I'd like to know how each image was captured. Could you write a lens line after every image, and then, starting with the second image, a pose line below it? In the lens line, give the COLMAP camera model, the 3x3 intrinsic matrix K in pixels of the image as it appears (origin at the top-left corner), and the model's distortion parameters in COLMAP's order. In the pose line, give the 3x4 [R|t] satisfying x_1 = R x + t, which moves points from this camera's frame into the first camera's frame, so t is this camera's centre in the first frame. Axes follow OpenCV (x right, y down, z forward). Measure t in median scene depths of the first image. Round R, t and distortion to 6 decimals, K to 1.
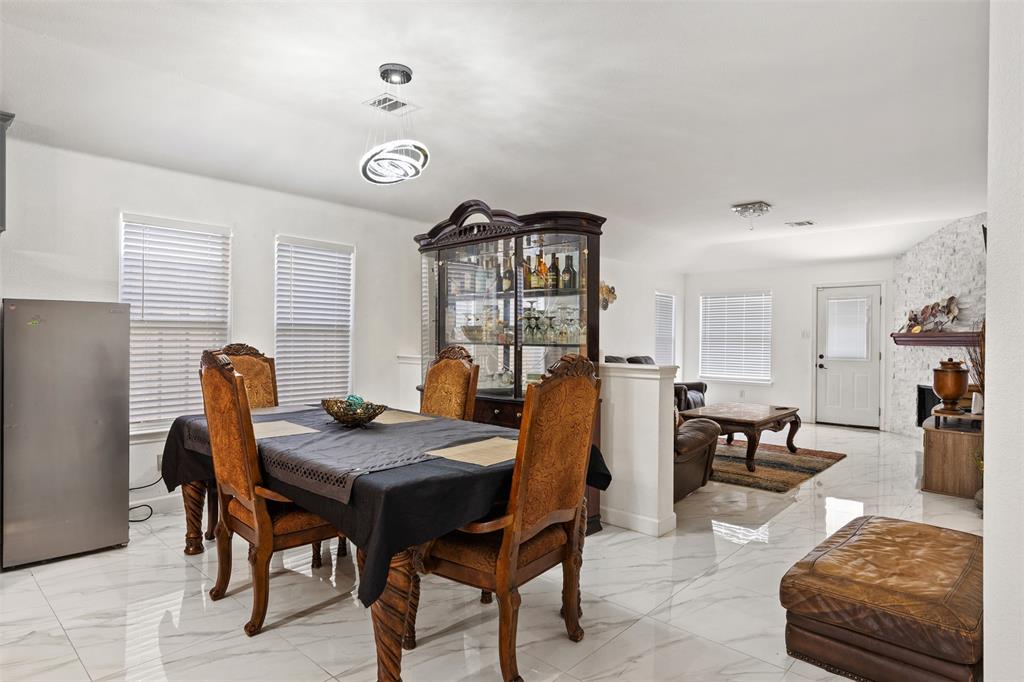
lens RADIAL K [[563.5, 0, 511.6], [0, 563.5, 344.2], [0, 0, 1]] dist [-0.000438, 0.001948]
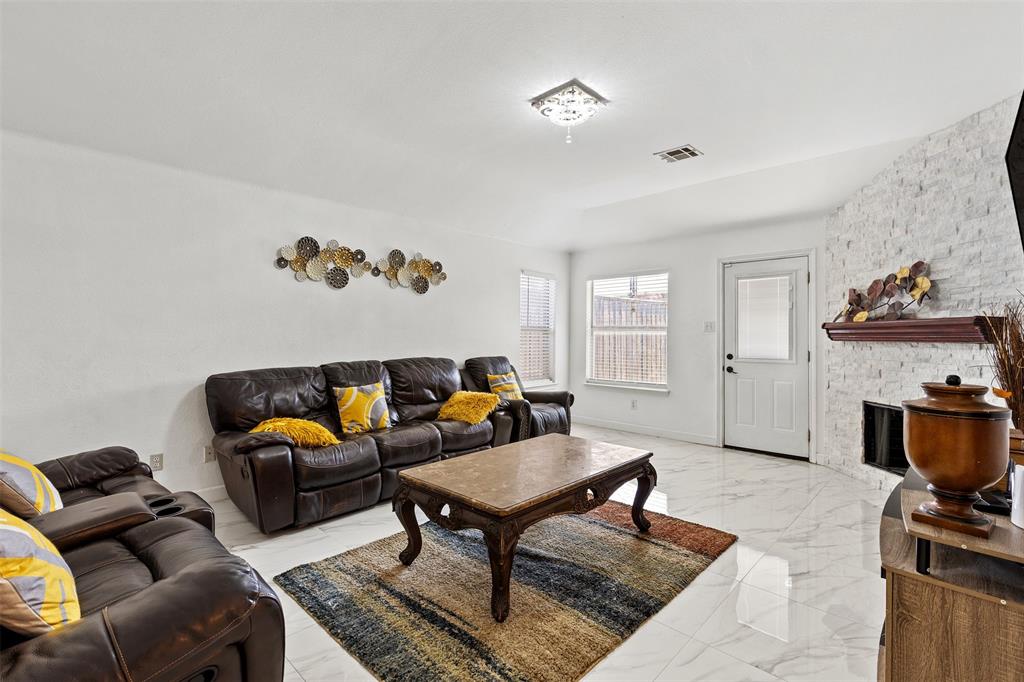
lens RADIAL K [[469.4, 0, 511.9], [0, 469.4, 334.7], [0, 0, 1]] dist [0.003396, 0.000199]
pose [[0.999871, -0.003288, -0.015740, 0.323728], [0.003085, 0.999912, -0.012902, 0.000461], [0.015781, 0.012851, 0.999793, 0.450323]]
